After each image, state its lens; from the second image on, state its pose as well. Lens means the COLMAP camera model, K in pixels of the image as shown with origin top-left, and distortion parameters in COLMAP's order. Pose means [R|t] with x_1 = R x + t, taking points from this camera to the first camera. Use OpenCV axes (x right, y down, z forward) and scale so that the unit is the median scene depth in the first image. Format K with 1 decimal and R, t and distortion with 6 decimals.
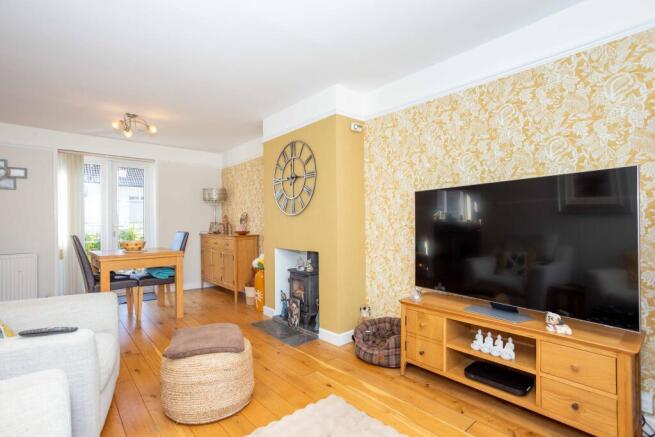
lens RADIAL K [[320.8, 0, 324.4], [0, 320.8, 217.7], [0, 0, 1]] dist [-0.043041, 0.030138]
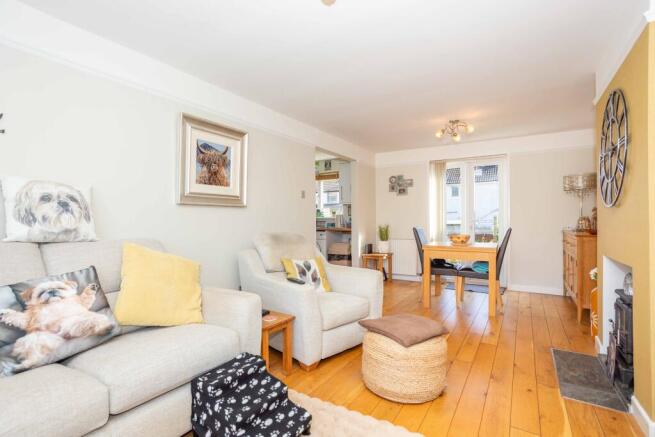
lens RADIAL K [[320.8, 0, 324.4], [0, 320.8, 217.7], [0, 0, 1]] dist [-0.043041, 0.030138]
pose [[0.283790, -0.000579, -0.958886, 0.364081], [0.019511, 0.999796, 0.005171, -0.000613], [0.958688, -0.020176, 0.283744, 0.266732]]
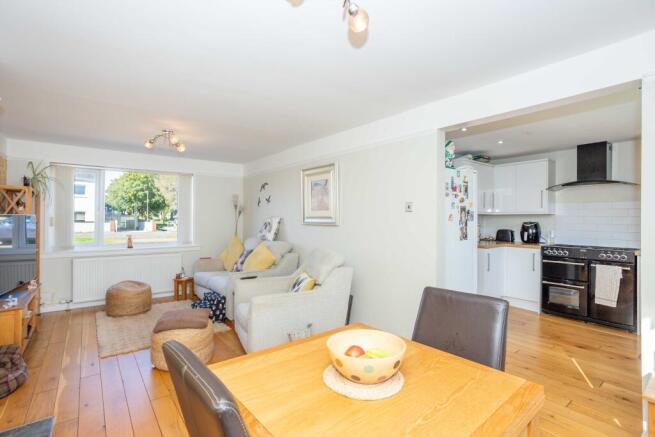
lens RADIAL K [[320.8, 0, 324.4], [0, 320.8, 217.7], [0, 0, 1]] dist [-0.043041, 0.030138]
pose [[-0.997708, -0.000312, 0.067659, -0.678560], [-0.001372, 0.999877, -0.015617, -0.044352], [-0.067646, -0.015674, -0.997586, 1.480021]]
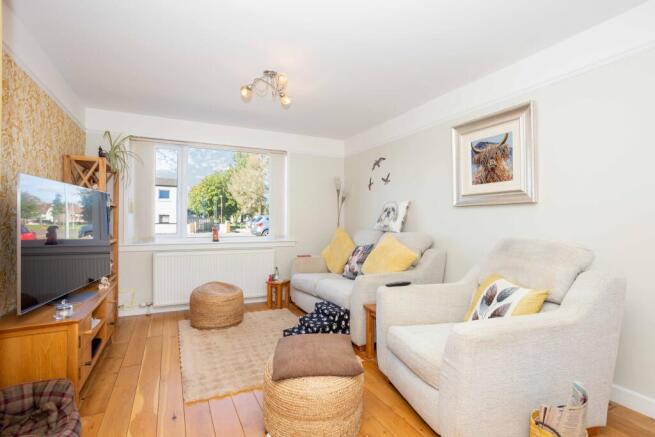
lens RADIAL K [[320.8, 0, 324.4], [0, 320.8, 217.7], [0, 0, 1]] dist [-0.043041, 0.030138]
pose [[-0.965832, 0.004600, 0.259128, -0.374778], [-0.002438, 0.999637, -0.026835, 0.019232], [-0.259157, -0.026550, -0.965470, 1.116146]]
